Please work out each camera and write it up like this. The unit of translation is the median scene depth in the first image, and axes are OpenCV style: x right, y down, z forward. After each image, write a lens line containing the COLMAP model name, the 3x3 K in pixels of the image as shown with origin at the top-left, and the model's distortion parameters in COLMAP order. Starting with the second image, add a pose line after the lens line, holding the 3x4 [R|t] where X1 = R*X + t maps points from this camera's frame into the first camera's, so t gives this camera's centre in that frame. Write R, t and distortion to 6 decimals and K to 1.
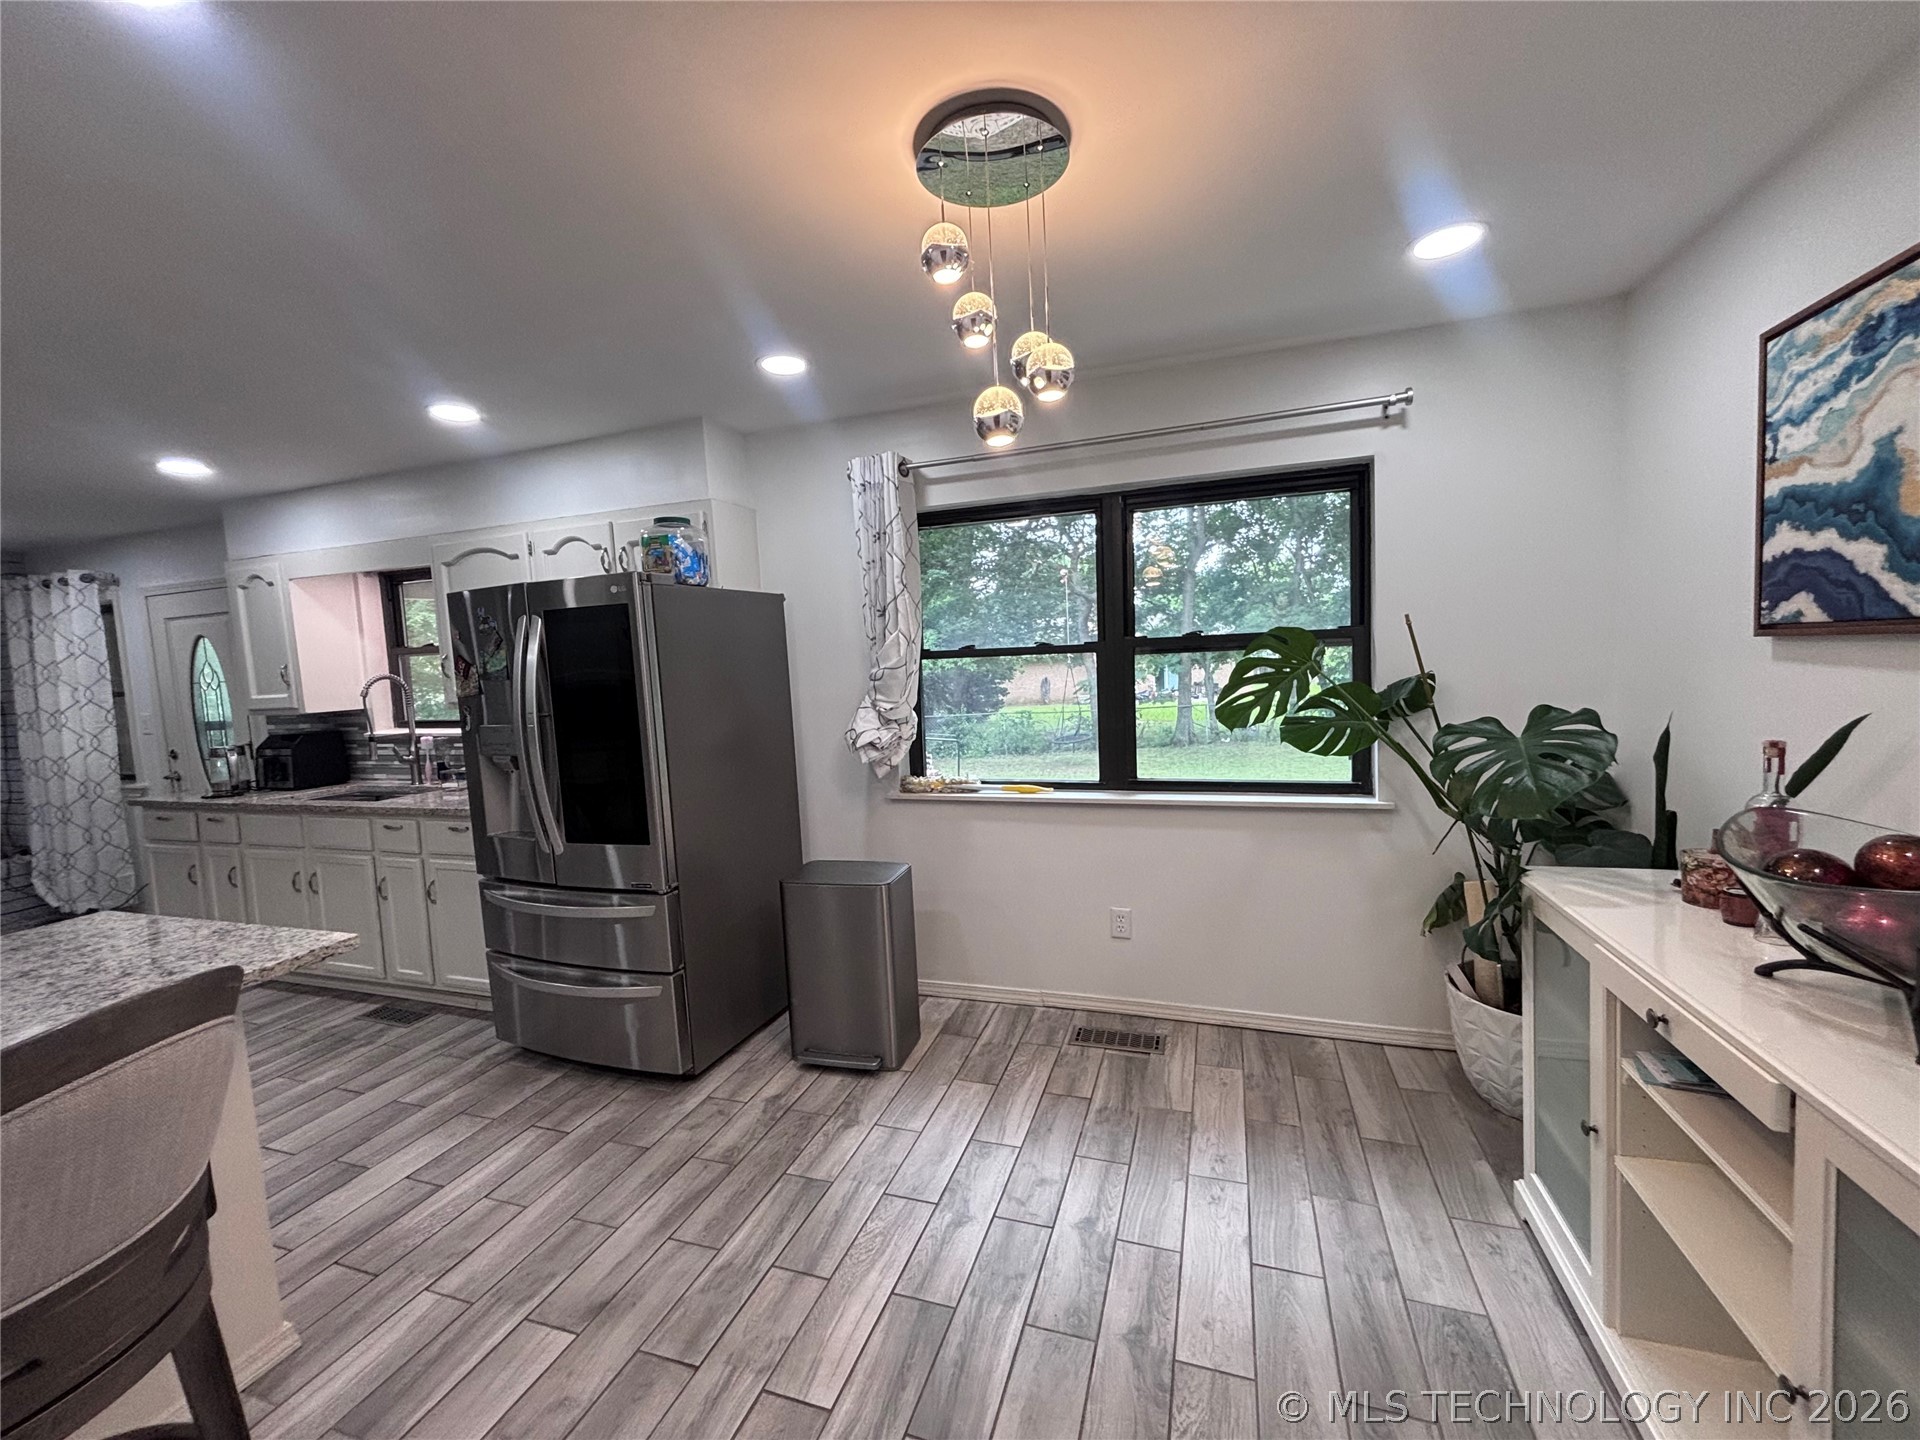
lens RADIAL K [[773.5, 0, 959.6], [0, 773.5, 720.1], [0, 0, 1]] dist [0.010199, -0.001496]
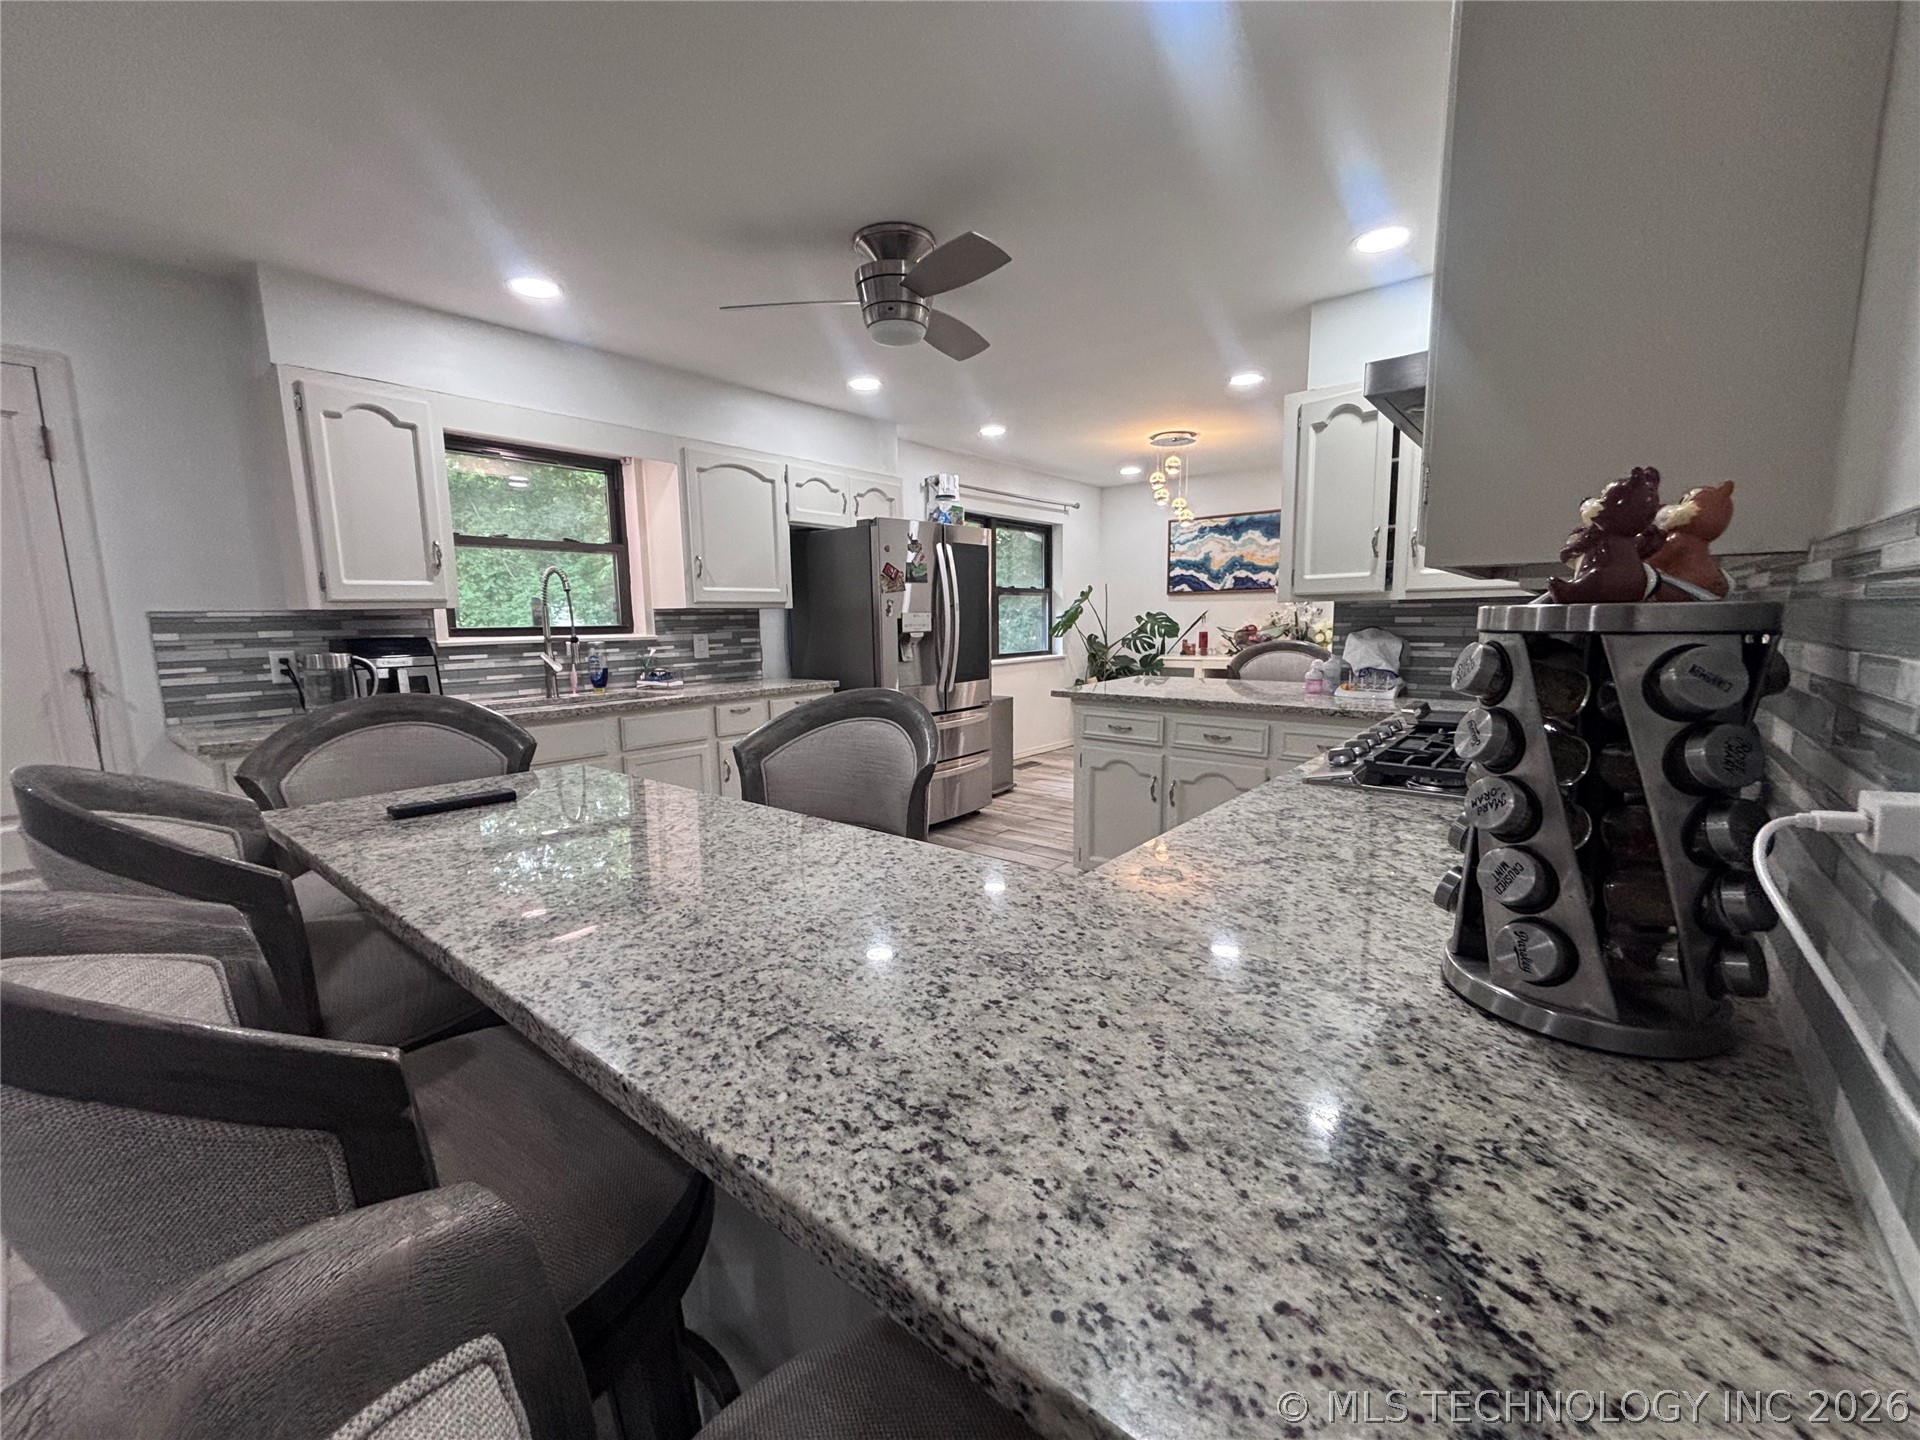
lens RADIAL K [[773.5, 0, 952.5], [0, 773.5, 722.7], [0, 0, 1]] dist [0.010199, -0.001496]
pose [[0.352159, -0.088144, 0.931780, -2.144716], [0.077526, 0.994881, 0.064812, 0.138994], [-0.932724, 0.049413, 0.357190, 0.434165]]
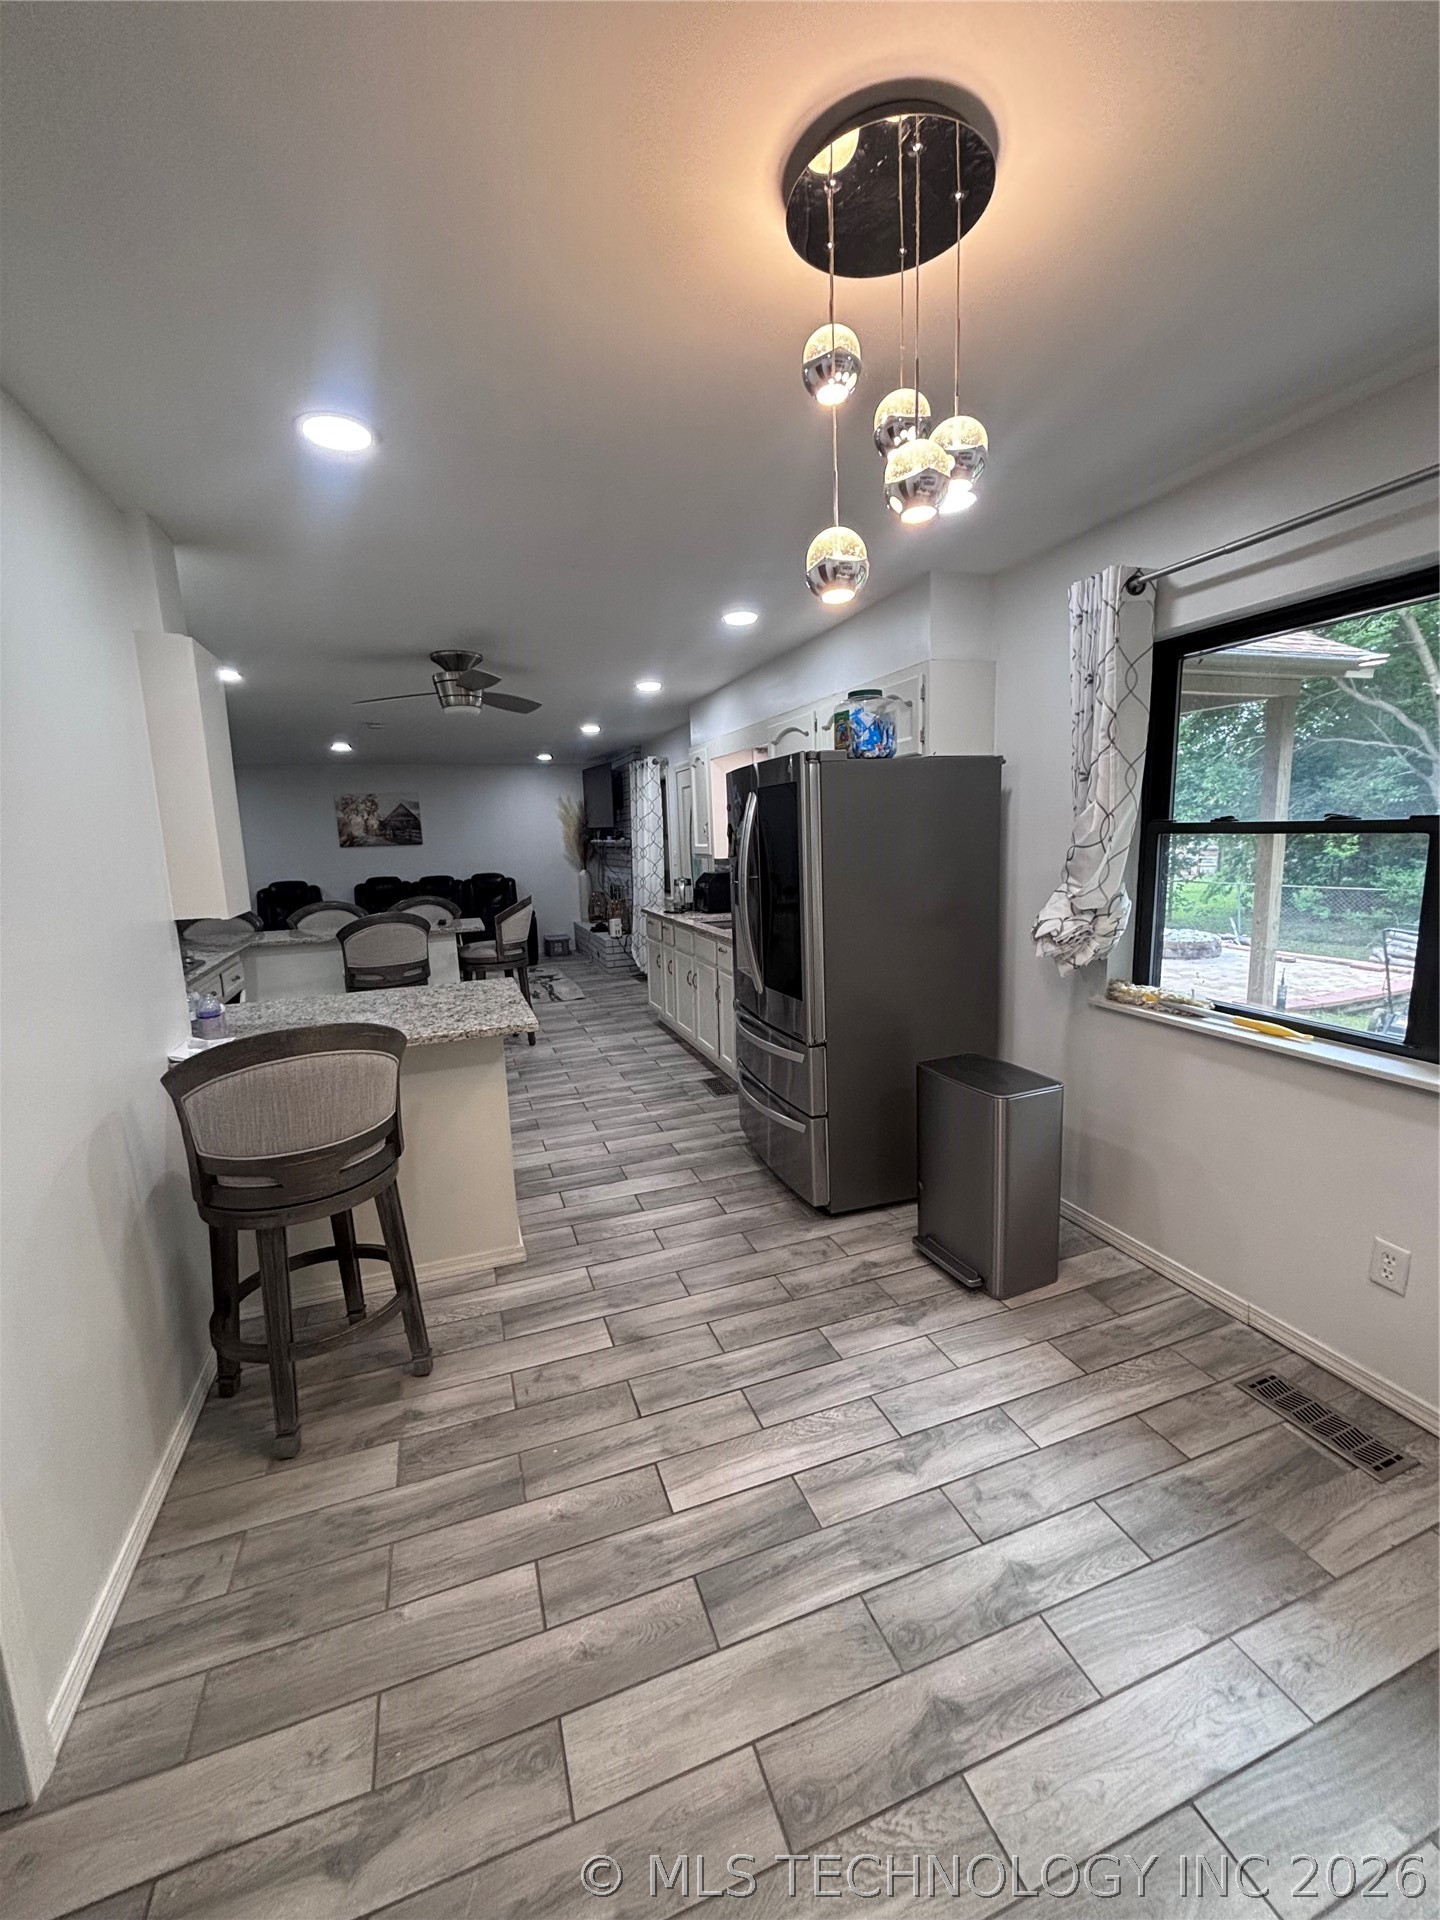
lens RADIAL K [[773.5, 0, 722.8], [0, 773.5, 958.3], [0, 0, 1]] dist [0.010199, -0.001496]
pose [[0.629735, 0.151911, -0.761811, 0.368724], [-0.057564, 0.987122, 0.149255, -0.060326], [0.774674, -0.050138, 0.630370, 0.216556]]
